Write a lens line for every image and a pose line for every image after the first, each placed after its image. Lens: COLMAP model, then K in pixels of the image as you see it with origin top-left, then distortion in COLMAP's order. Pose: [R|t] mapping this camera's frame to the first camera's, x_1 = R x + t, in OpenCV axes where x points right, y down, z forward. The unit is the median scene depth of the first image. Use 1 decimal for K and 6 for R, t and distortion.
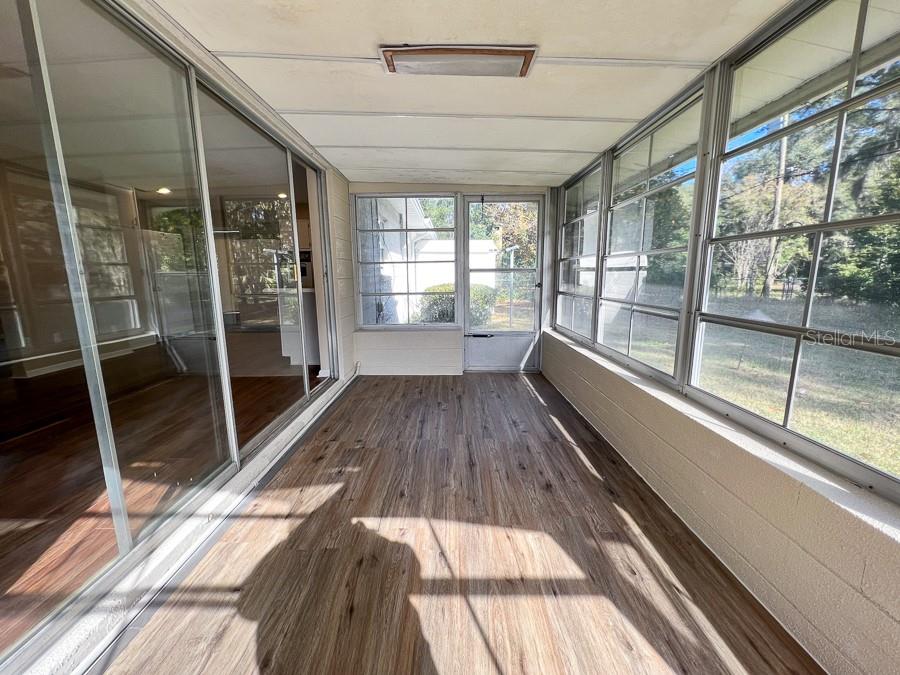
lens RADIAL K [[360.2, 0, 440.6], [0, 360.2, 352.1], [0, 0, 1]] dist [-0.003288, 0.000321]
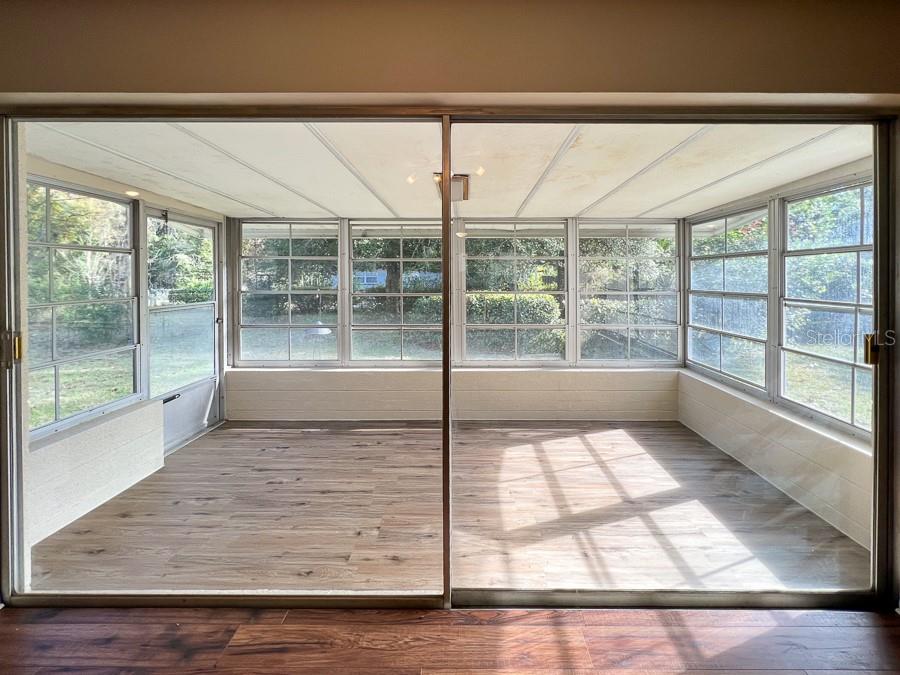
lens RADIAL K [[384.7, 0, 472.6], [0, 384.7, 280.1], [0, 0, 1]] dist [-0.002240, 0.000119]
pose [[-0.024379, 0.001946, 0.999701, -1.079330], [0.208831, 0.977947, 0.003189, -0.250912], [-0.977648, 0.208846, -0.024248, 0.654417]]
